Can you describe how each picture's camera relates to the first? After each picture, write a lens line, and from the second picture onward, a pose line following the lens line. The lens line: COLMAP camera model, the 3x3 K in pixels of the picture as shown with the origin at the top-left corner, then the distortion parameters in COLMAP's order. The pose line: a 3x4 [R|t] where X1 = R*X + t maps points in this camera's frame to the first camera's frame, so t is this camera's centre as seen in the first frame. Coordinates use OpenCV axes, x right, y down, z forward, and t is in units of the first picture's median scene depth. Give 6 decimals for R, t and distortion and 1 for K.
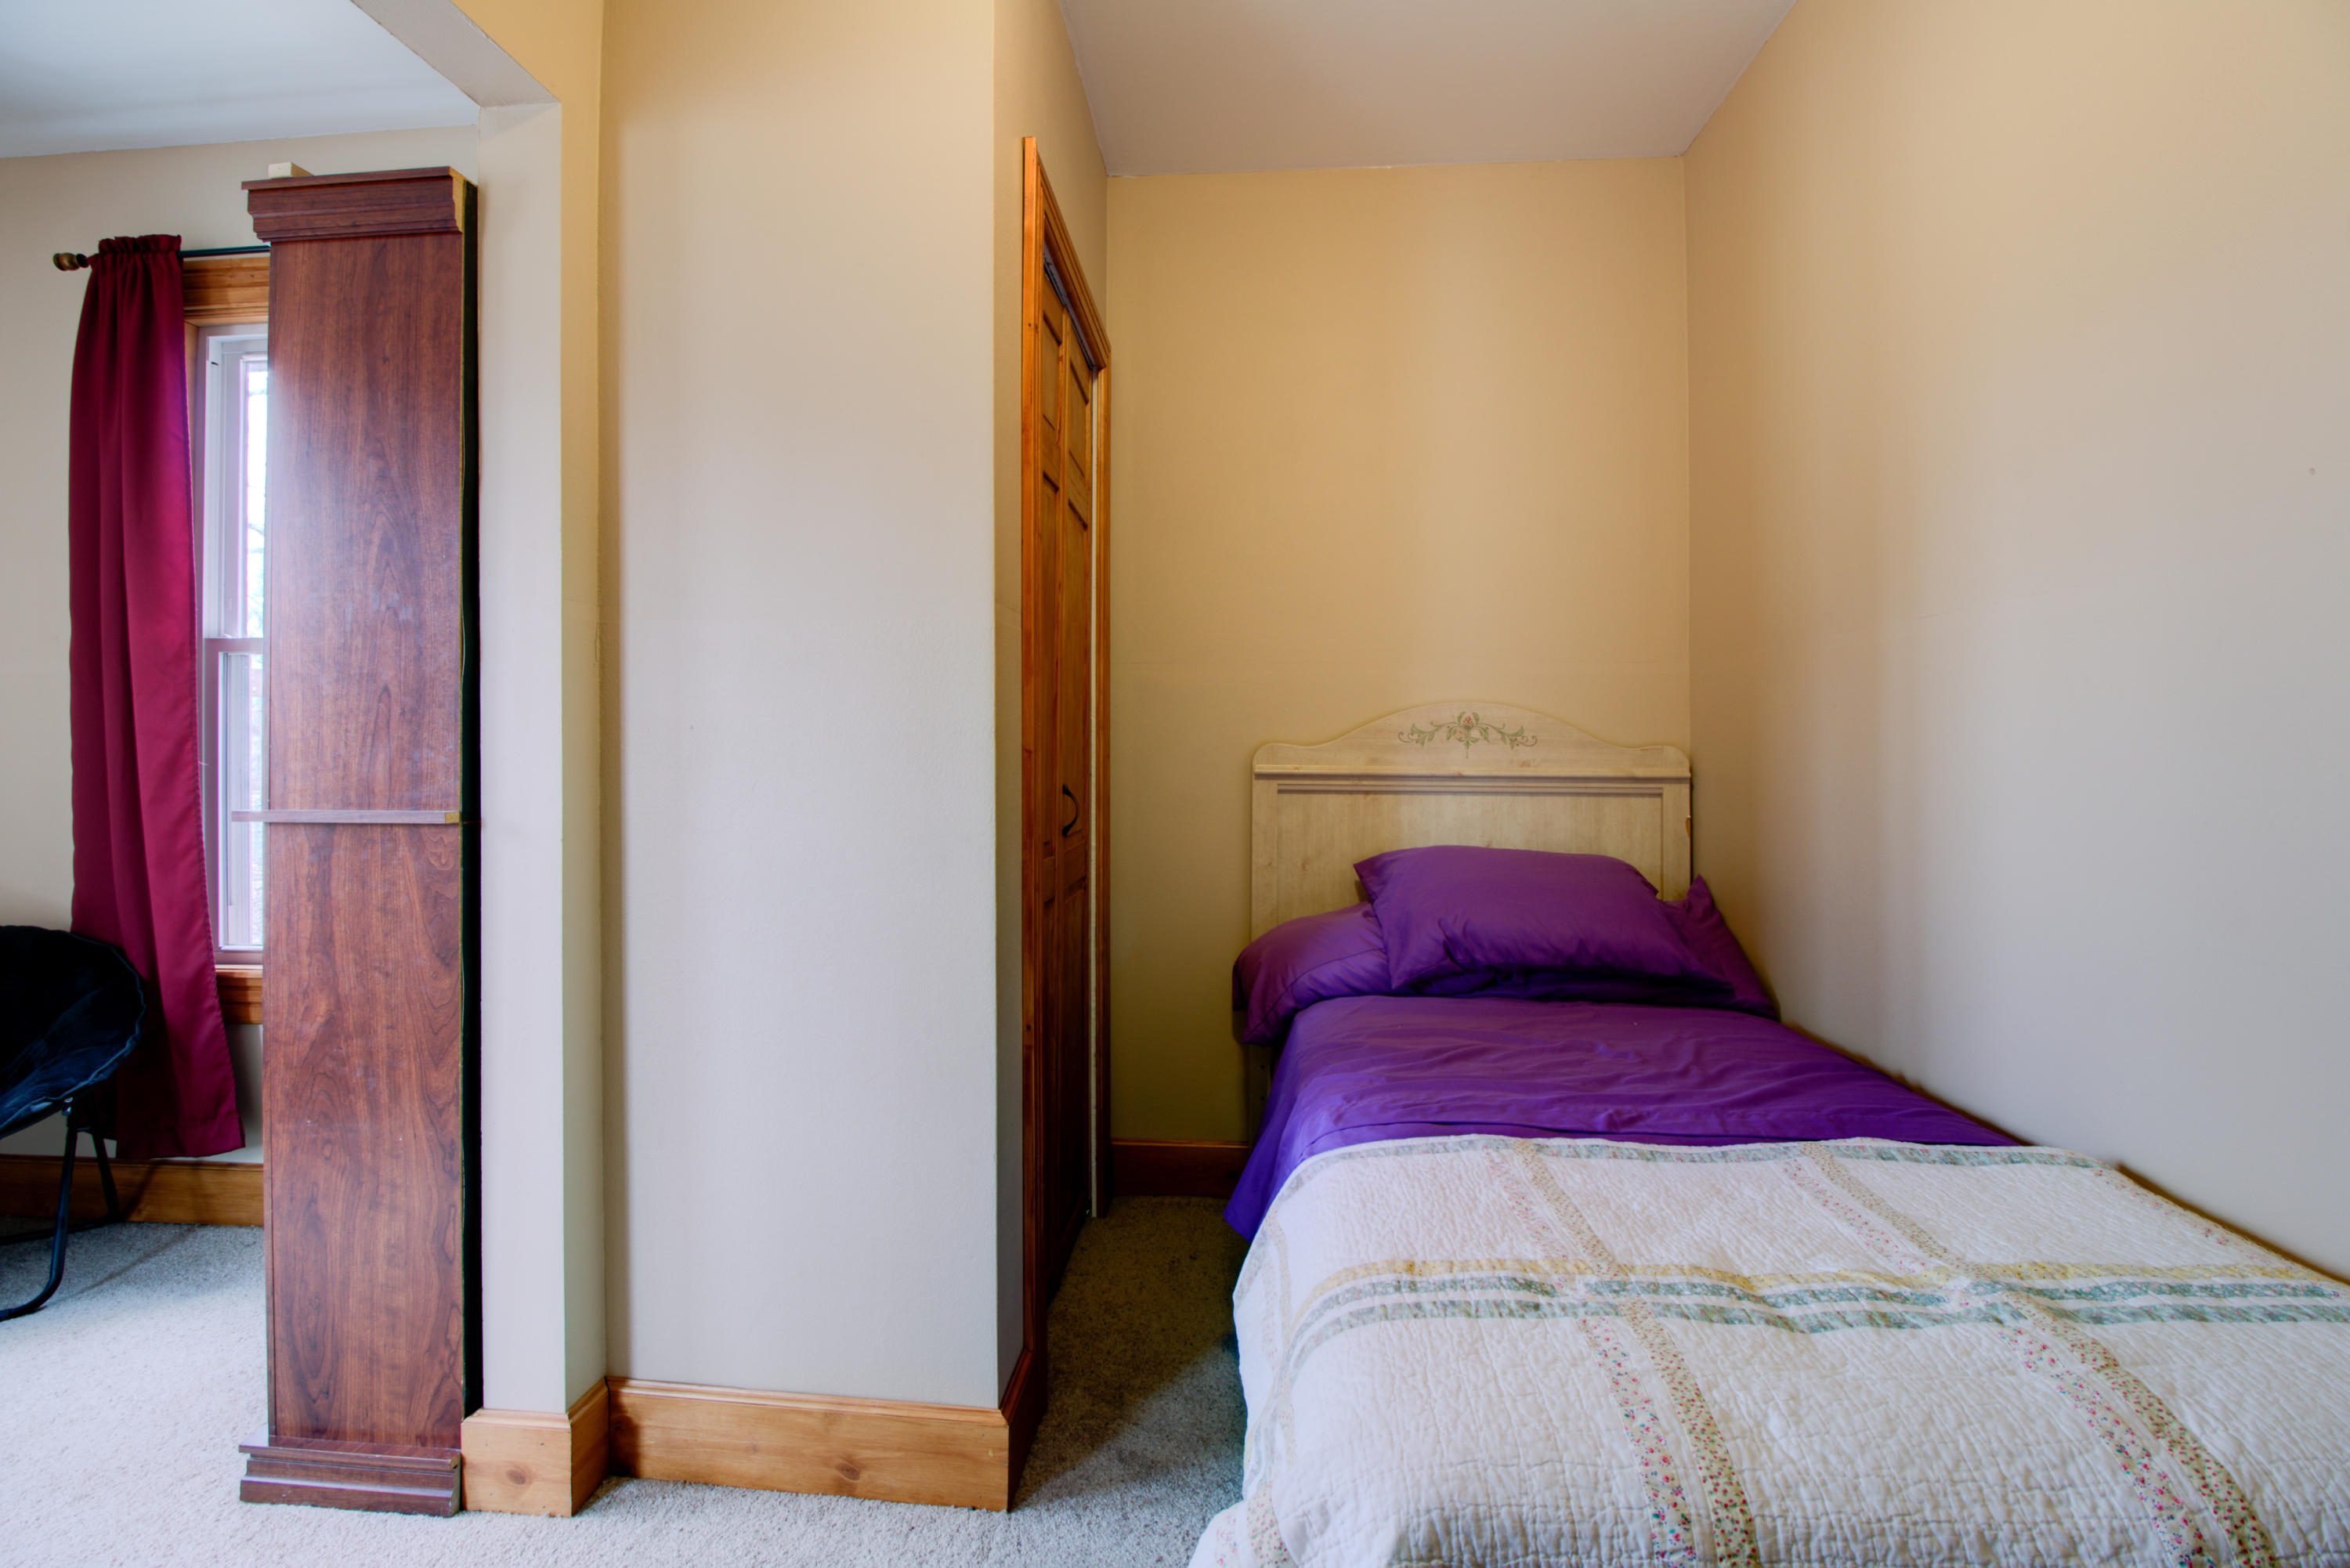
lens RADIAL K [[1079.7, 0, 1163.3], [0, 1079.7, 768.6], [0, 0, 1]] dist [-0.003815, -0.010416]
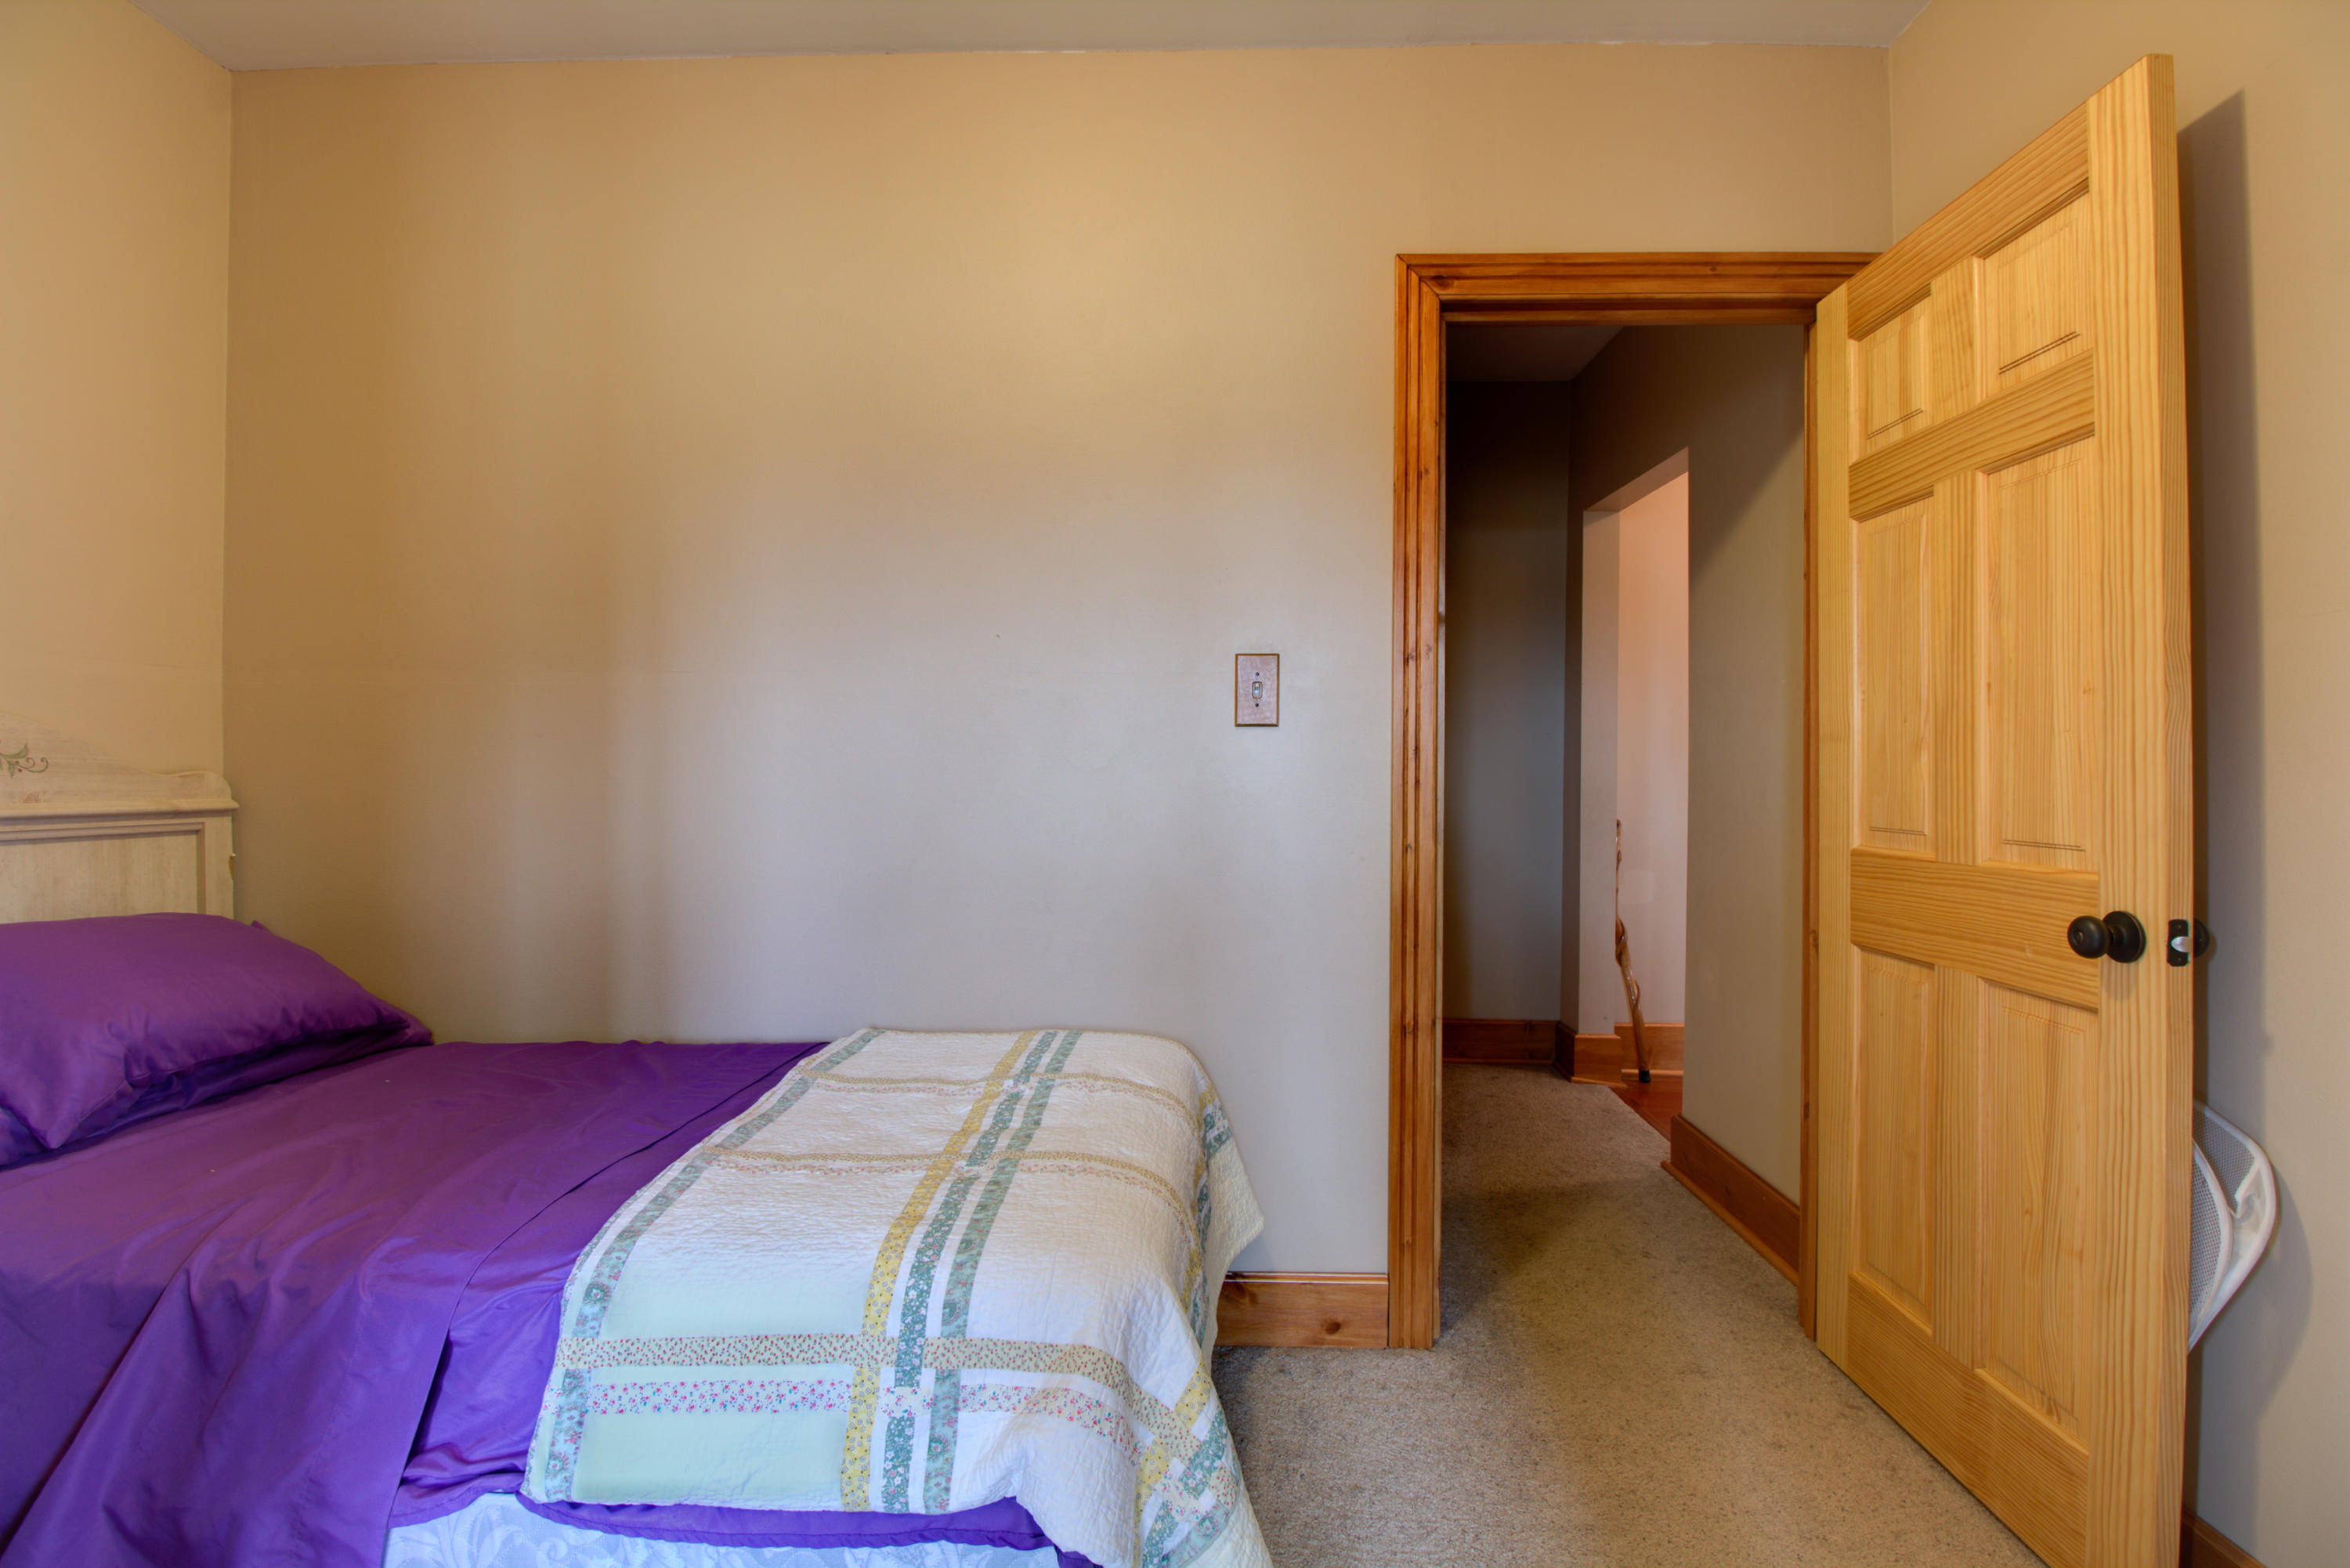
lens RADIAL K [[1079.7, 0, 1161.6], [0, 1079.7, 776.2], [0, 0, 1]] dist [-0.003815, -0.010416]
pose [[-0.042143, -0.006287, 0.999092, -0.456939], [0.017006, 0.999831, 0.007009, -0.013120], [-0.998967, 0.017286, -0.042029, 0.362664]]
